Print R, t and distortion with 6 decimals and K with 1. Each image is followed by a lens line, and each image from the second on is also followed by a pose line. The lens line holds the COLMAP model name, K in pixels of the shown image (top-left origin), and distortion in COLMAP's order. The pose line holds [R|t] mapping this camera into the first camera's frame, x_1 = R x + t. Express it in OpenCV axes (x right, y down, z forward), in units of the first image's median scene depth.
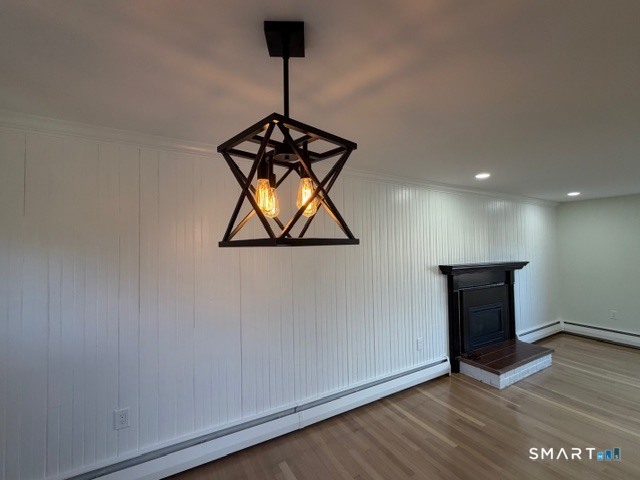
lens RADIAL K [[284.3, 0, 320.0], [0, 284.3, 240.0], [0, 0, 1]] dist [-0.001885, -0.000208]
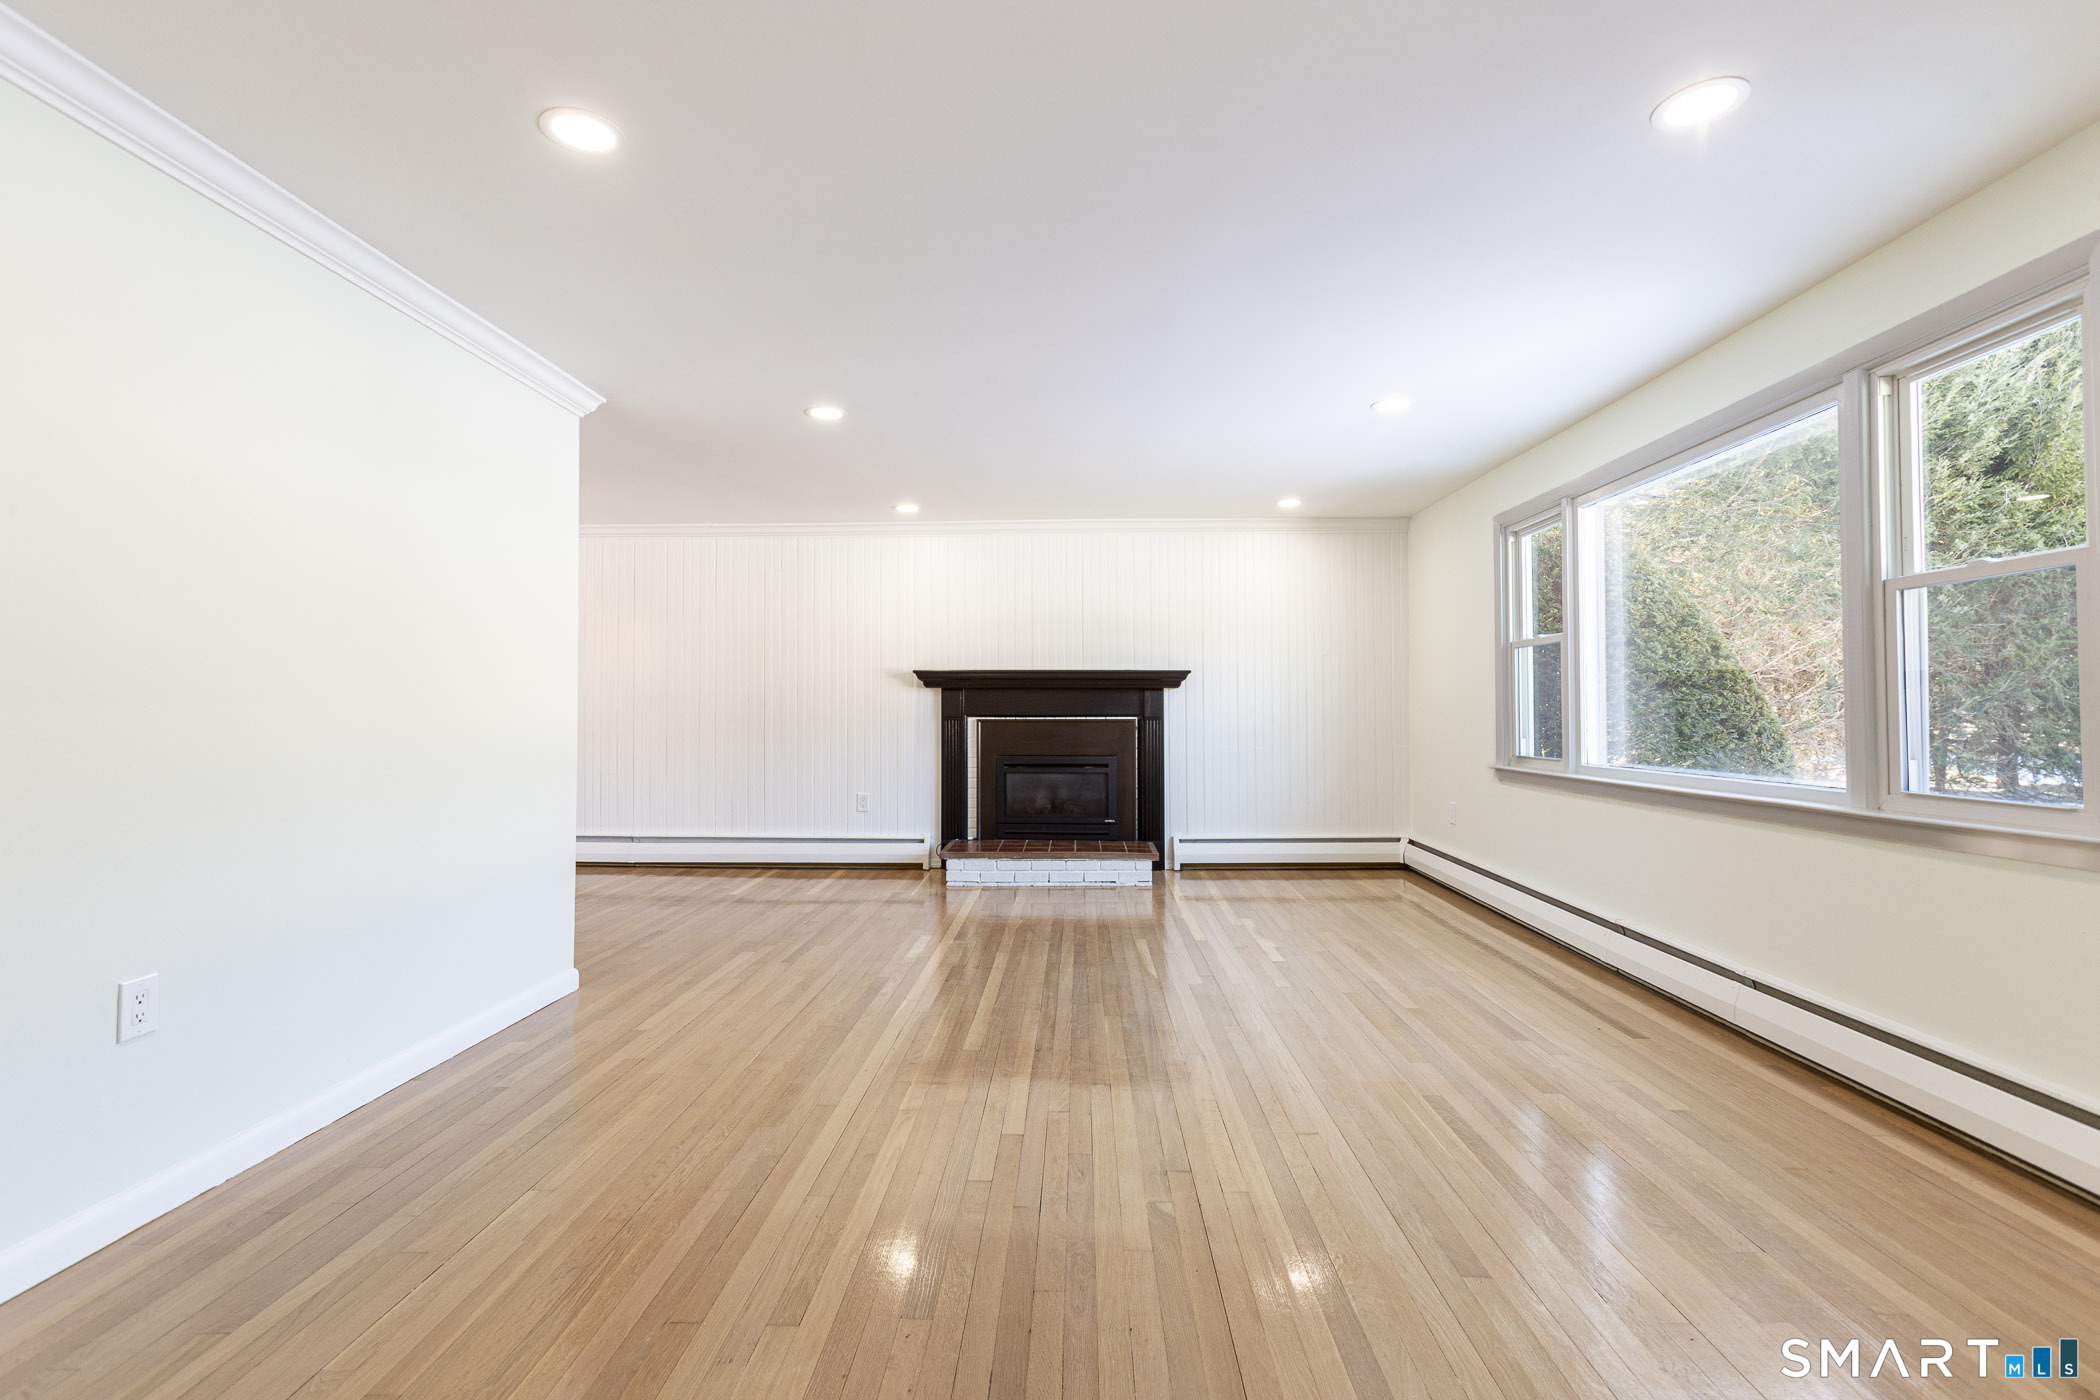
lens RADIAL K [[940.8, 0, 1050.0], [0, 940.8, 700.0], [0, 0, 1]] dist [-0.001910, -0.000125]
pose [[0.853398, -0.000031, -0.521260, 1.336018], [0.005212, 0.999951, 0.008474, 0.110433], [0.521234, -0.009948, 0.853356, -0.372815]]
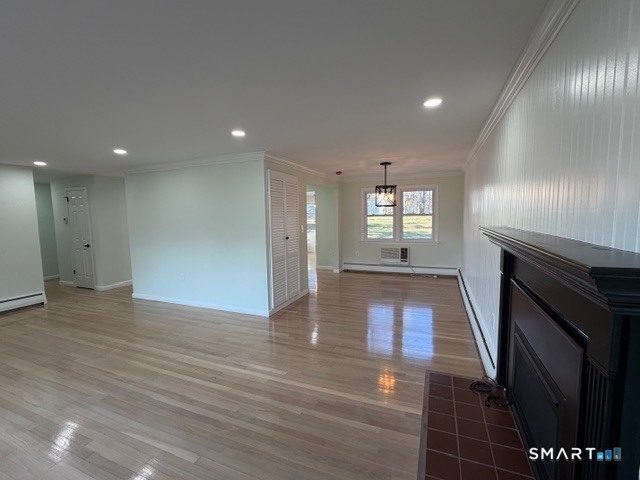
lens RADIAL K [[290.5, 0, 320.0], [0, 290.5, 240.0], [0, 0, 1]] dist [-0.000399, 0.000417]
pose [[-0.790042, 0.073334, -0.608651, 0.952652], [0.032880, 0.996459, 0.077380, 0.048347], [0.612171, 0.041121, -0.789656, 1.036956]]
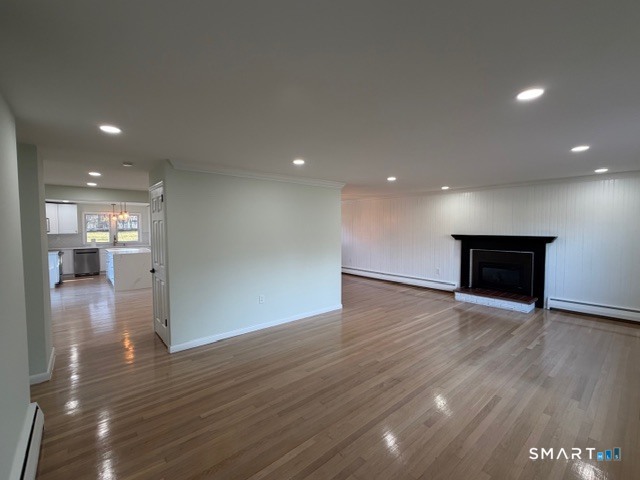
lens RADIAL K [[284.3, 0, 320.0], [0, 284.3, 240.0], [0, 0, 1]] dist [-0.001885, -0.000208]
pose [[0.185510, 0.052483, -0.981240, 1.740562], [0.023022, 0.998066, 0.057736, -0.001264], [0.982373, -0.033300, 0.183943, -0.185702]]
